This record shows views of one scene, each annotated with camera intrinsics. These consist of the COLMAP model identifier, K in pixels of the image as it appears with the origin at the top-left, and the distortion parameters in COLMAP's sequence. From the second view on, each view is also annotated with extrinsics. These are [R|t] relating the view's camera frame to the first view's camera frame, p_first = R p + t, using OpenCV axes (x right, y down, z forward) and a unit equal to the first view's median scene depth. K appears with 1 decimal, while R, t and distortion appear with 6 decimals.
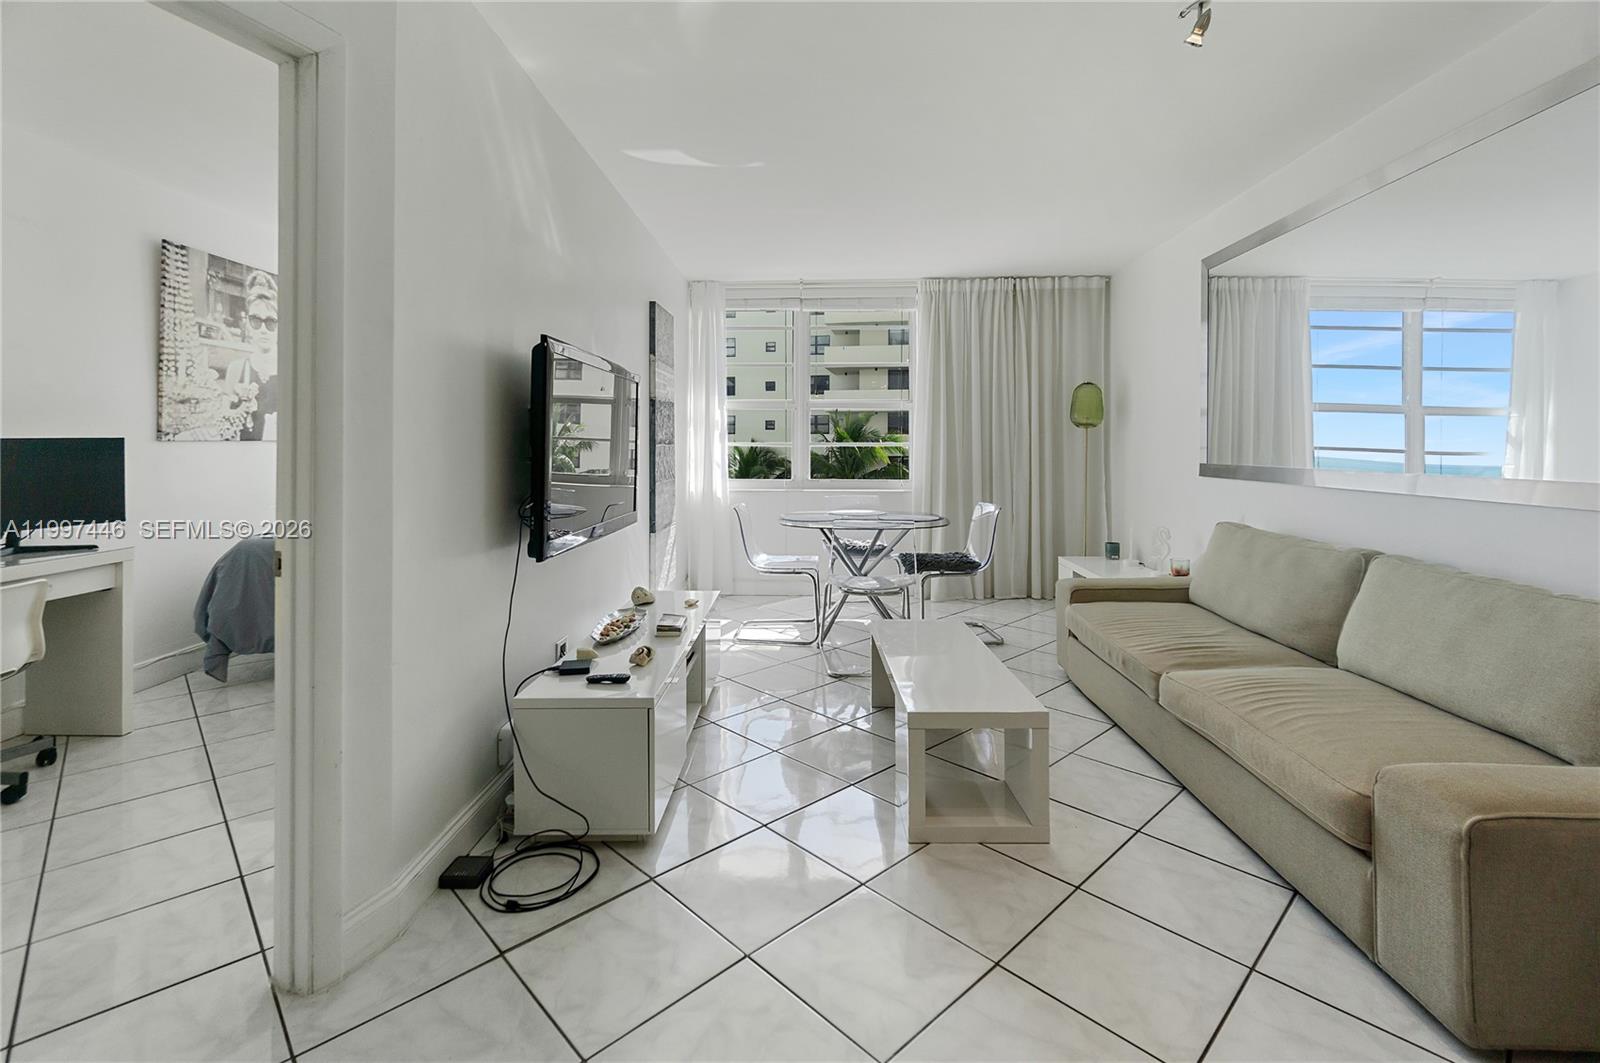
lens RADIAL K [[691.7, 0, 774.7], [0, 691.7, 455.6], [0, 0, 1]] dist [-0.007671, -0.000276]
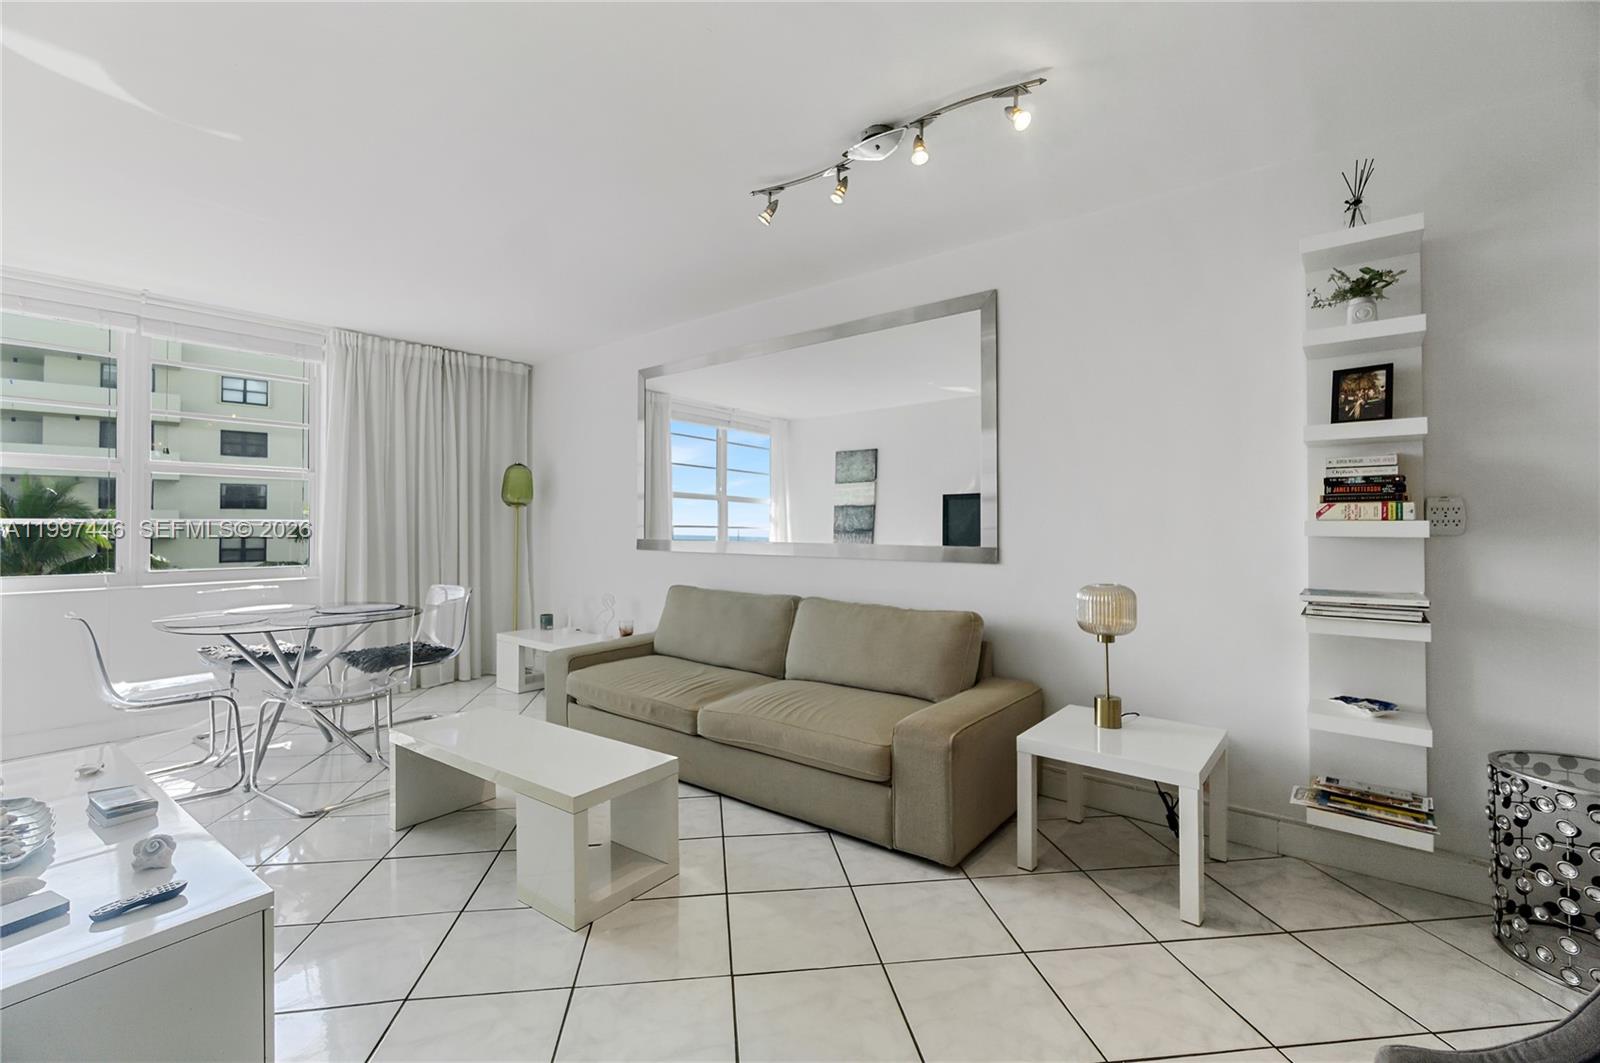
lens RADIAL K [[691.7, 0, 766.6], [0, 691.7, 529.5], [0, 0, 1]] dist [-0.007671, -0.000276]
pose [[0.596055, -0.008311, 0.802900, -0.178156], [0.012666, 0.999919, 0.000947, -0.002586], [-0.802843, 0.009605, 0.596112, 0.082630]]
